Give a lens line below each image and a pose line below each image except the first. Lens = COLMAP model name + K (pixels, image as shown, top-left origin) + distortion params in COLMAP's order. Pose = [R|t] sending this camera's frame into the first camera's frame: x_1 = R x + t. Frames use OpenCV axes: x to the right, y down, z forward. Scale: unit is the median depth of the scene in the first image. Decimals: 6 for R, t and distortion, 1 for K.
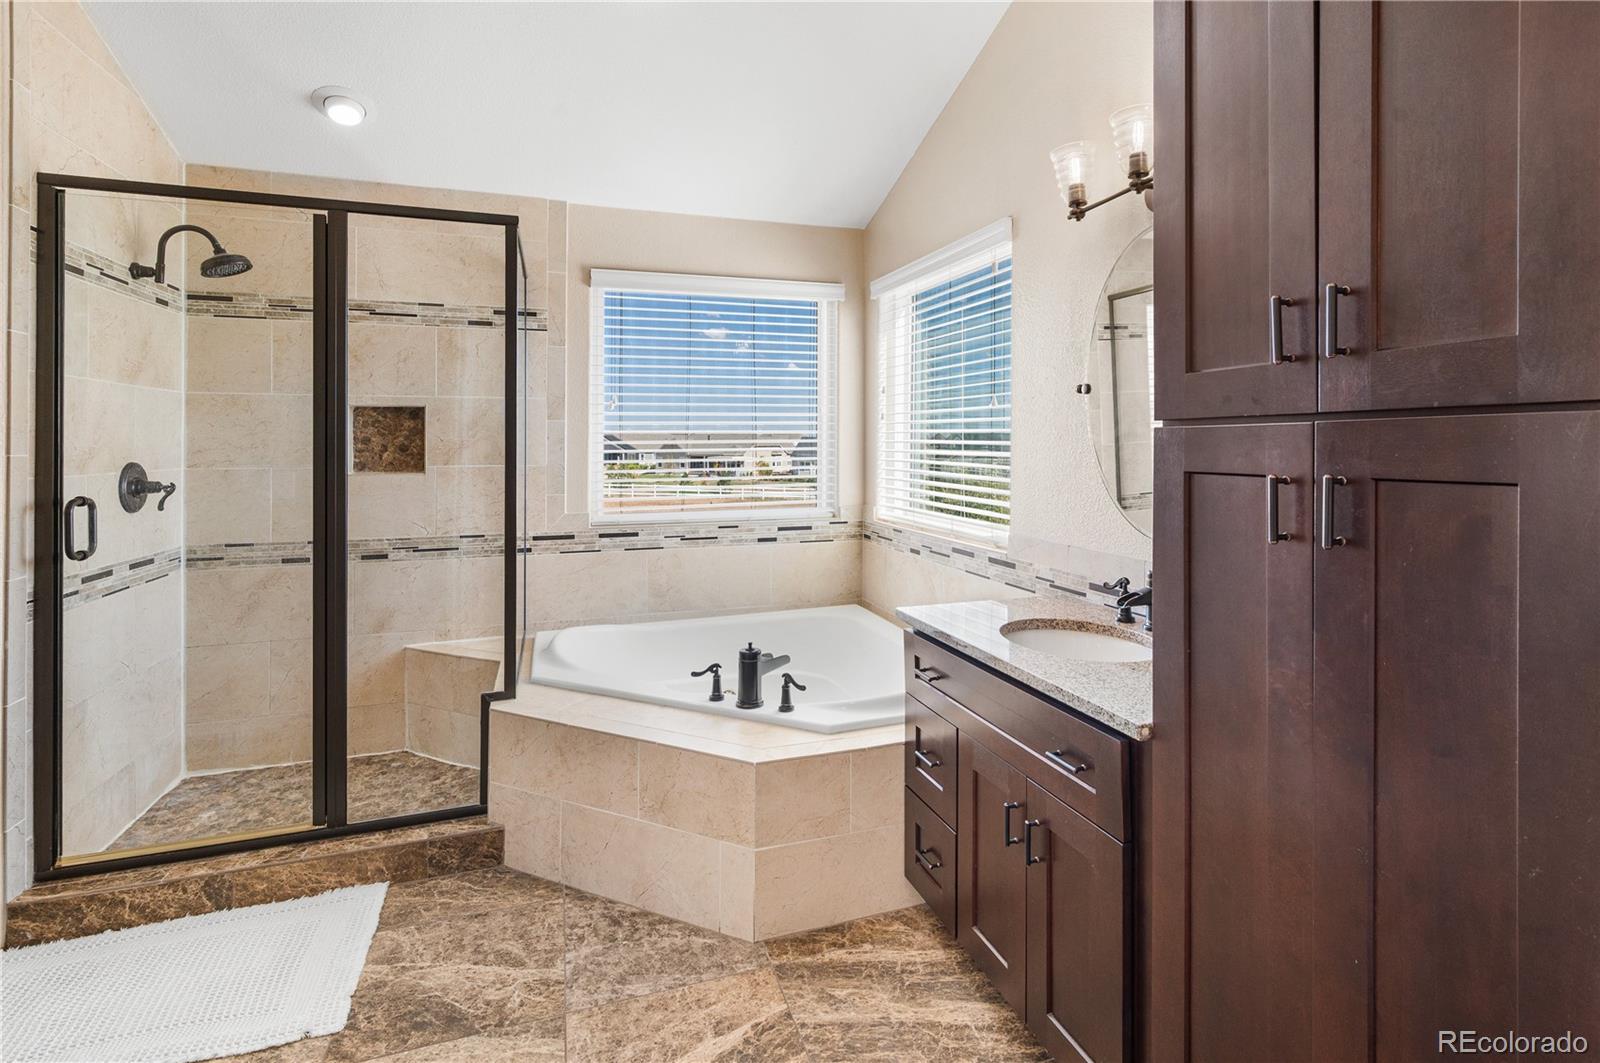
lens RADIAL K [[778.4, 0, 818.6], [0, 778.4, 435.2], [0, 0, 1]] dist [-0.001178, -0.000293]
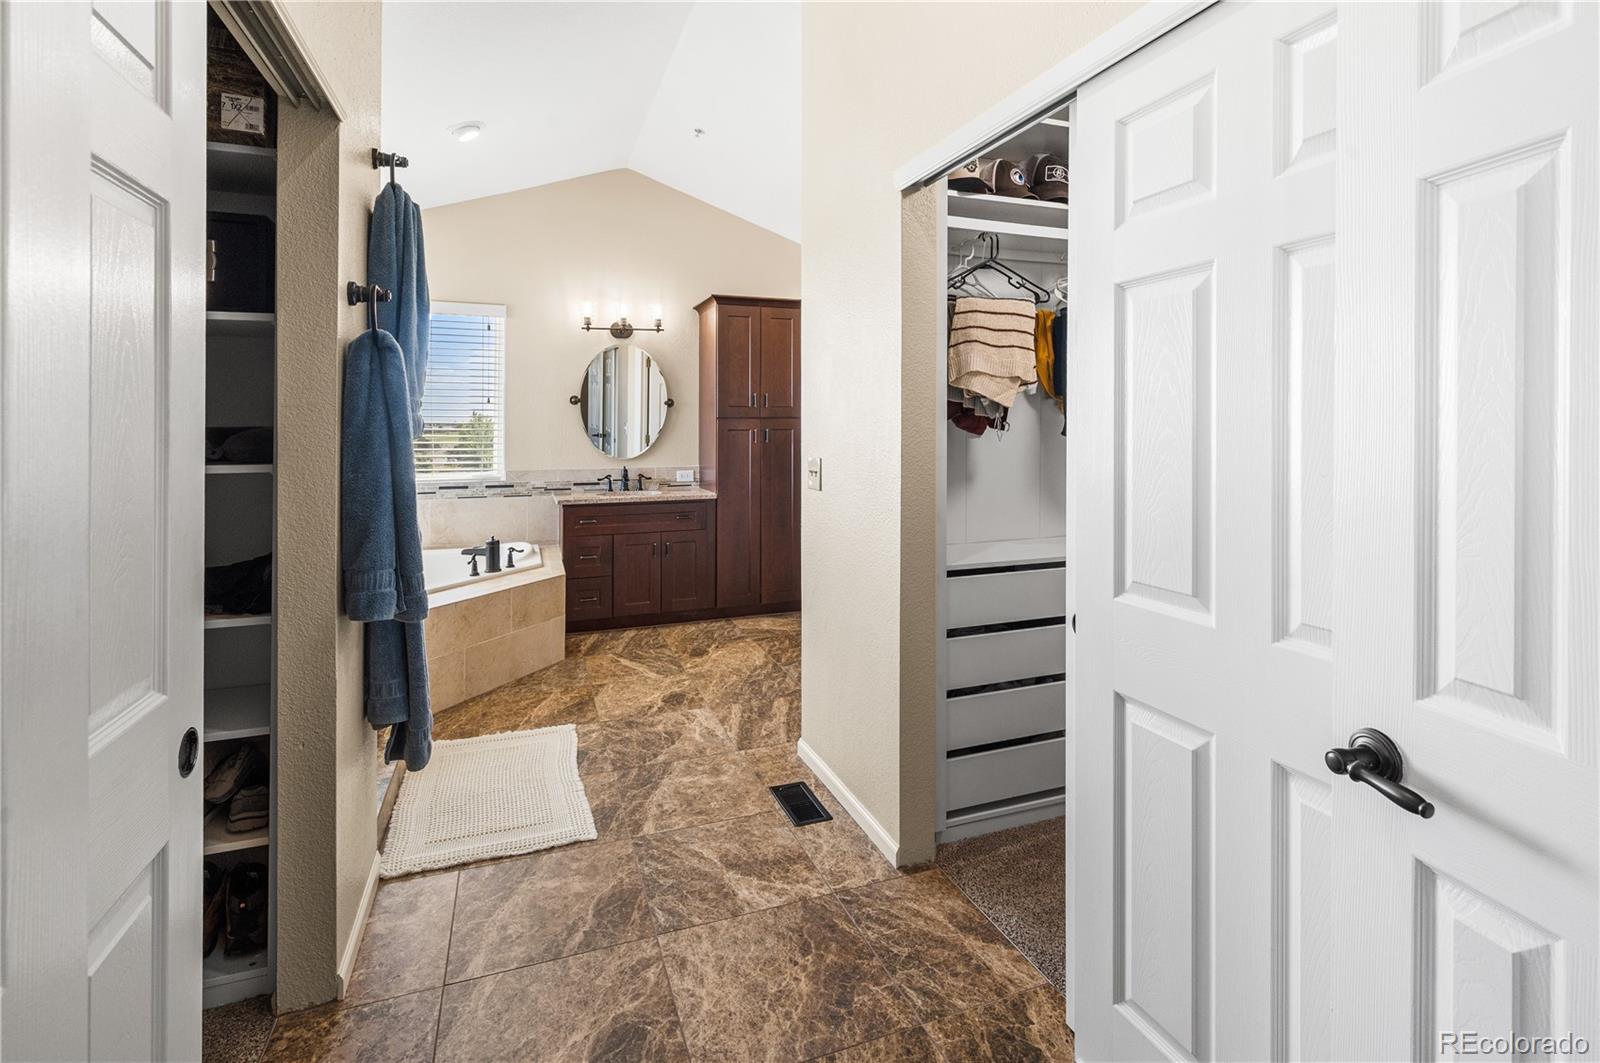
lens RADIAL K [[740.1, 0, 796.7], [0, 740.1, 426.3], [0, 0, 1]] dist [-0.000874, -0.000016]
pose [[-0.015692, 0.001159, 0.999876, -1.777083], [-0.009991, 0.999949, -0.001316, 0.014209], [-0.999827, -0.010010, -0.015680, 0.344486]]
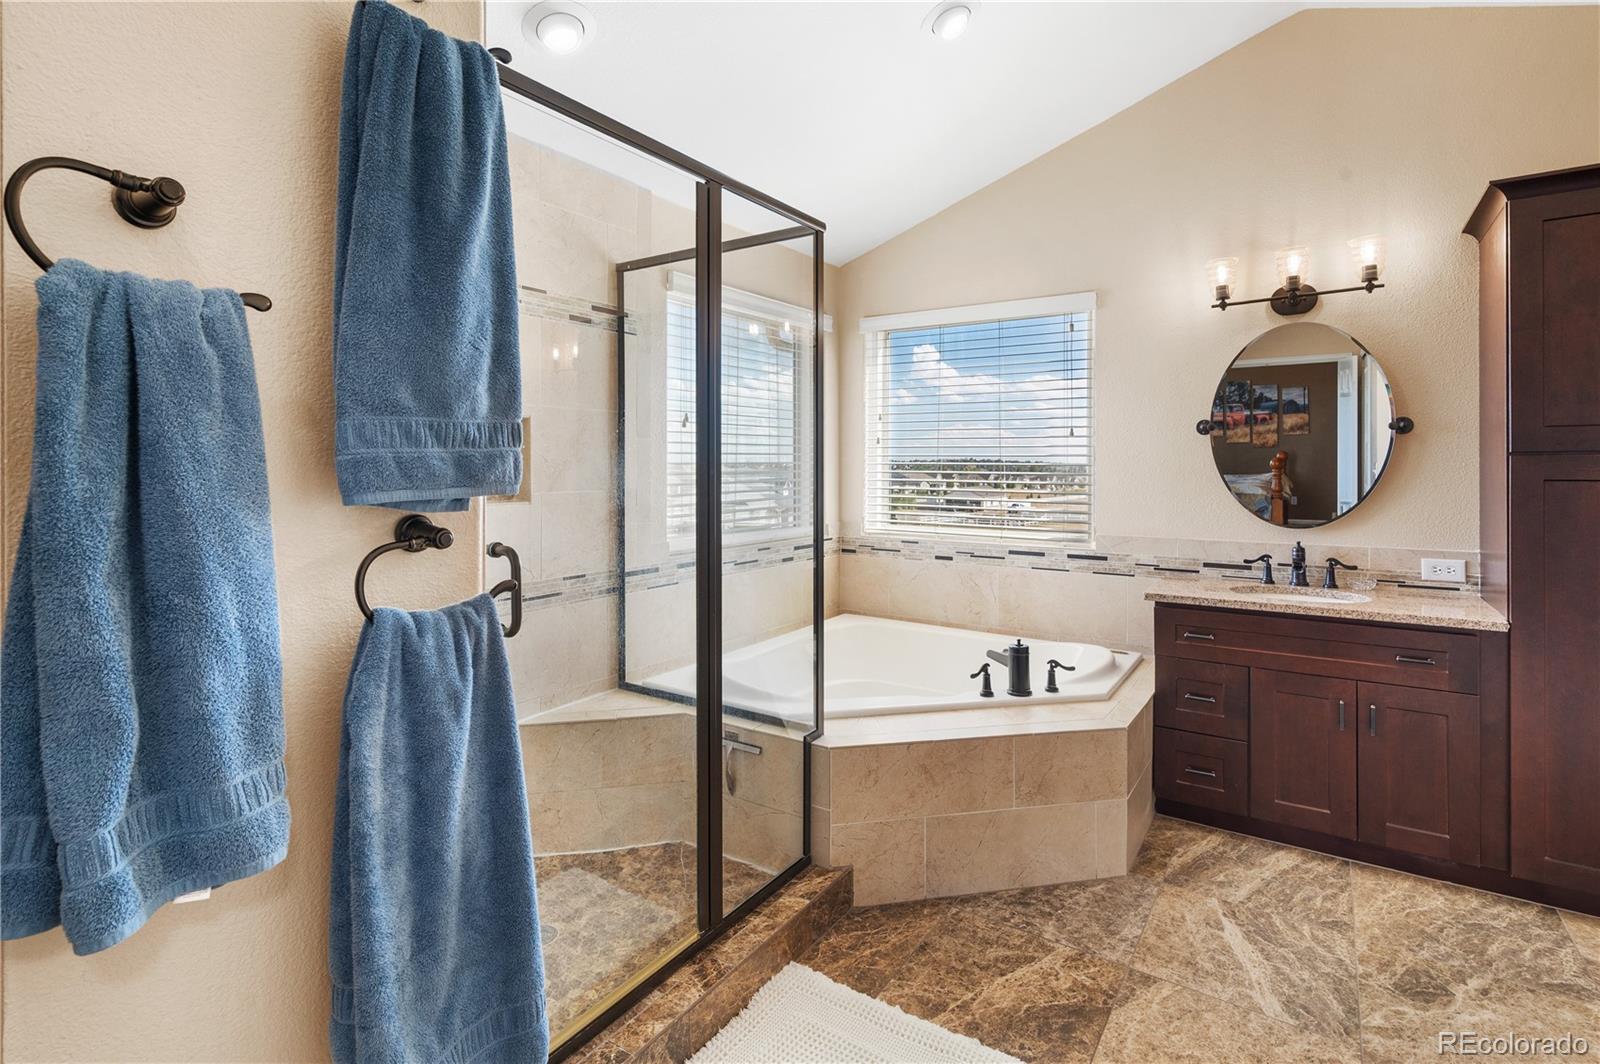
lens RADIAL K [[762.9, 0, 799.6], [0, 762.9, 462.1], [0, 0, 1]] dist [0.000472, -0.000558]
pose [[0.807900, 0.004230, 0.589304, -1.013891], [-0.007300, 0.999969, 0.002831, 0.005687], [-0.589274, -0.006589, 0.807906, 0.287843]]
